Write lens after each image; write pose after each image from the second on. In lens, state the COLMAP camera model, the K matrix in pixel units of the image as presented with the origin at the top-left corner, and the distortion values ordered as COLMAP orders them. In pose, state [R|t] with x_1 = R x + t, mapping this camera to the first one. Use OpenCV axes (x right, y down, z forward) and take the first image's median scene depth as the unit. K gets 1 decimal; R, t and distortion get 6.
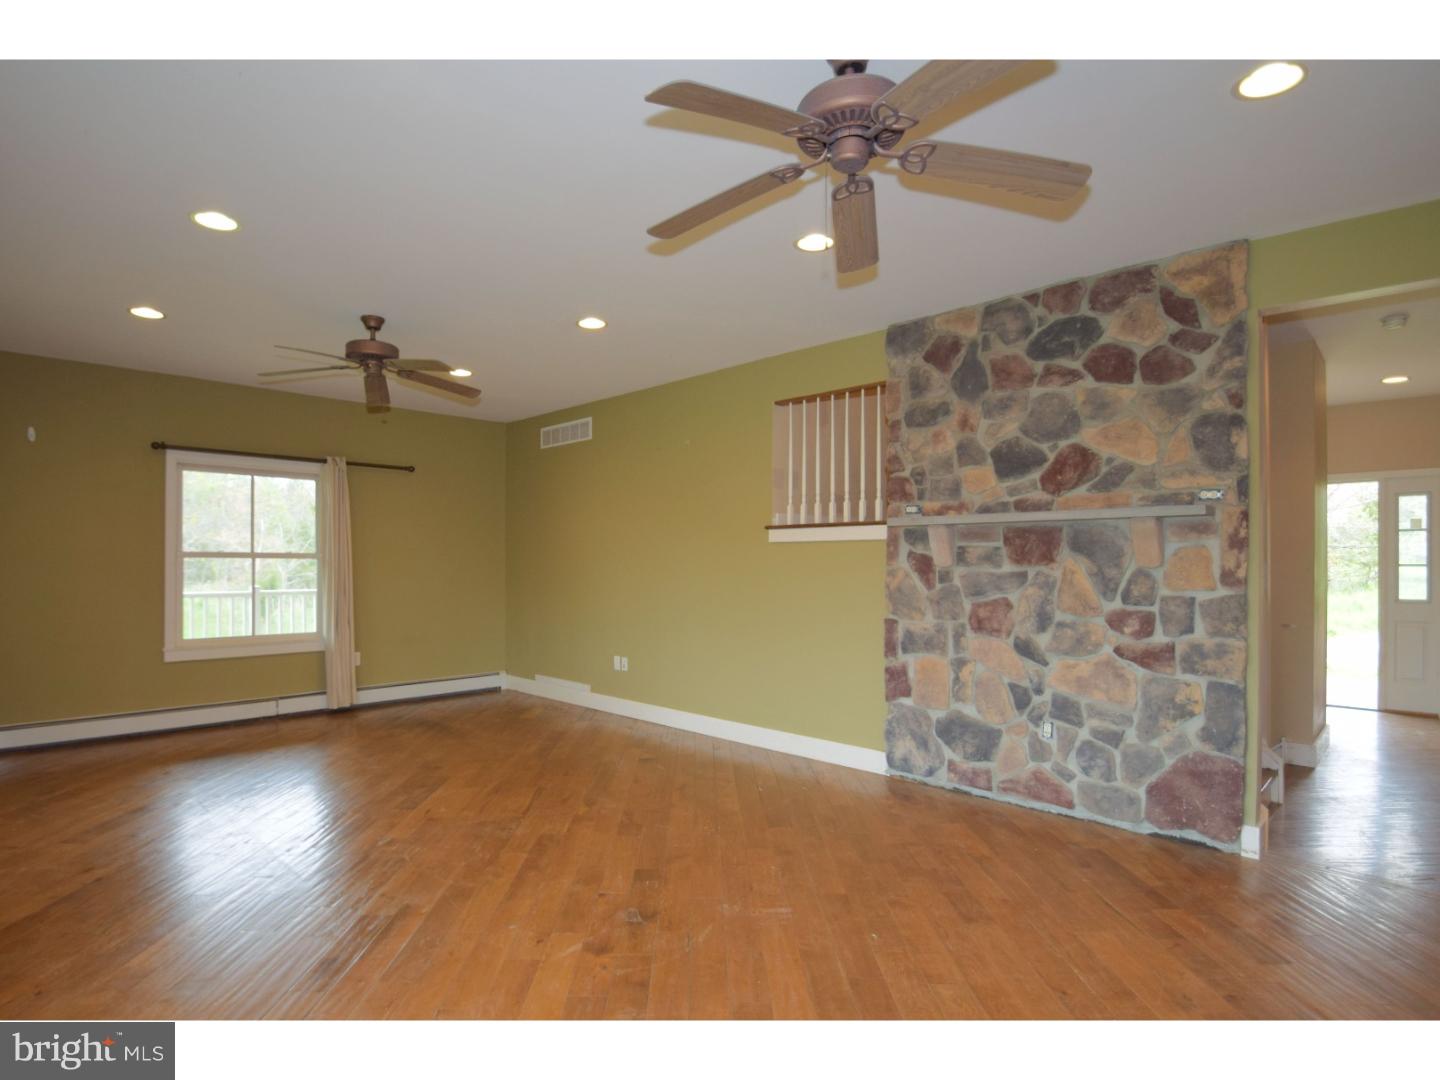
lens RADIAL K [[777.7, 0, 717.9], [0, 777.7, 567.2], [0, 0, 1]] dist [-0.005732, -0.000306]
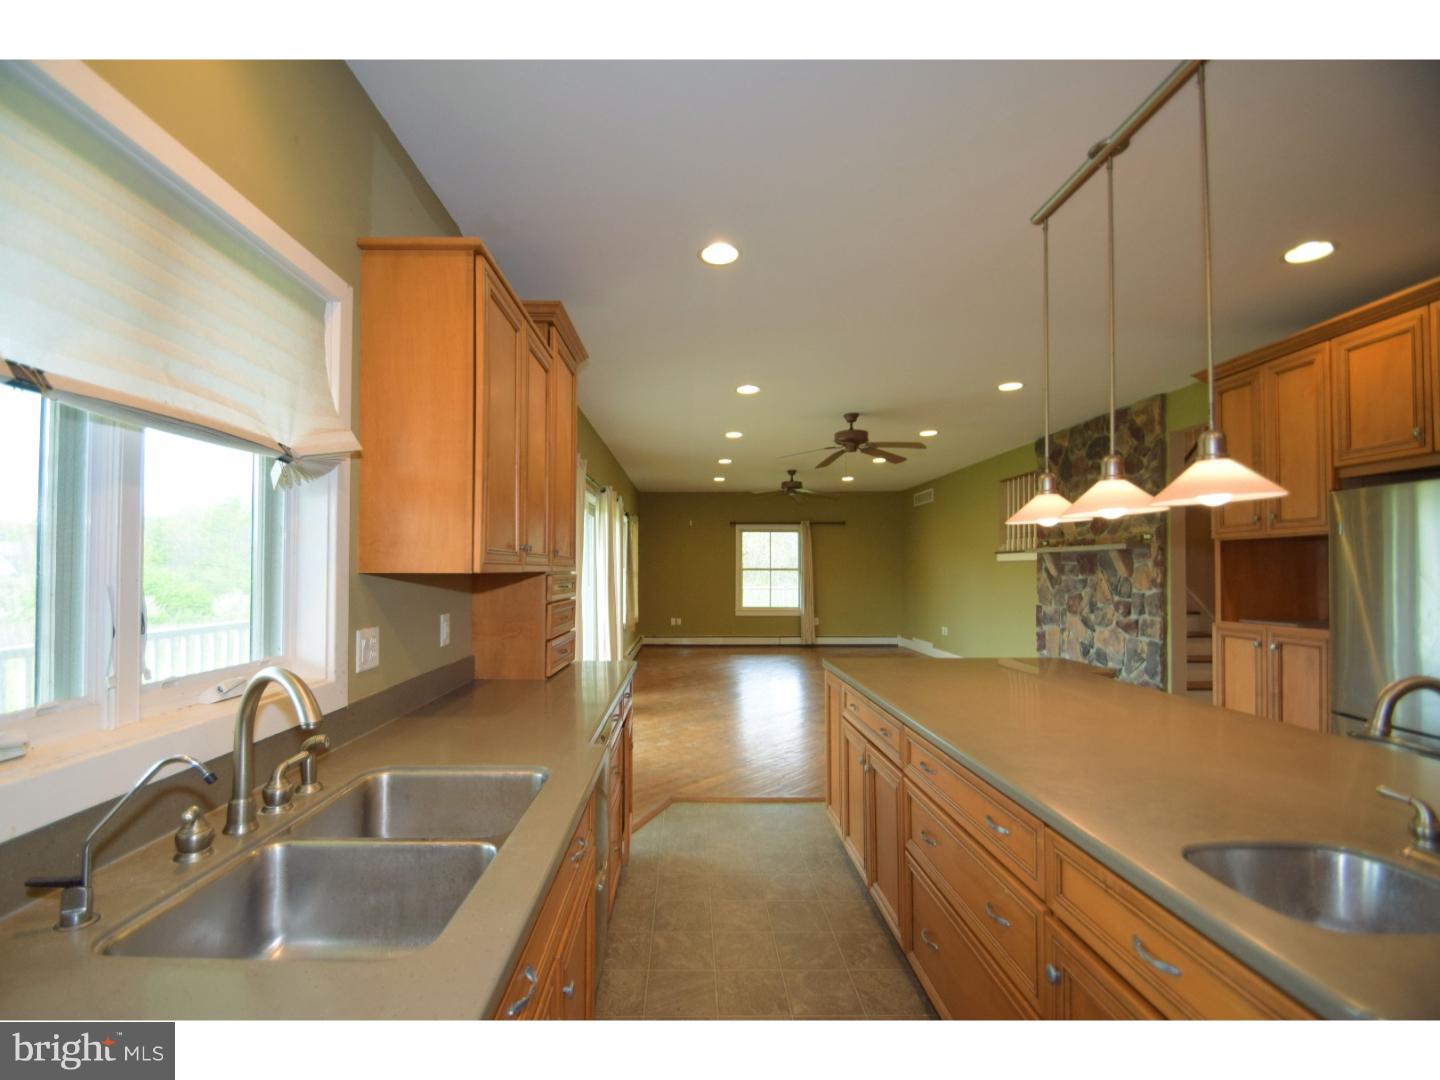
lens RADIAL K [[632.2, 0, 692.4], [0, 632.2, 561.6], [0, 0, 1]] dist [0.009292, -0.017038]
pose [[0.717253, -0.013611, -0.696680, 0.716900], [0.001361, 0.999835, -0.018133, -0.008236], [0.696812, 0.012058, 0.717153, -0.626177]]
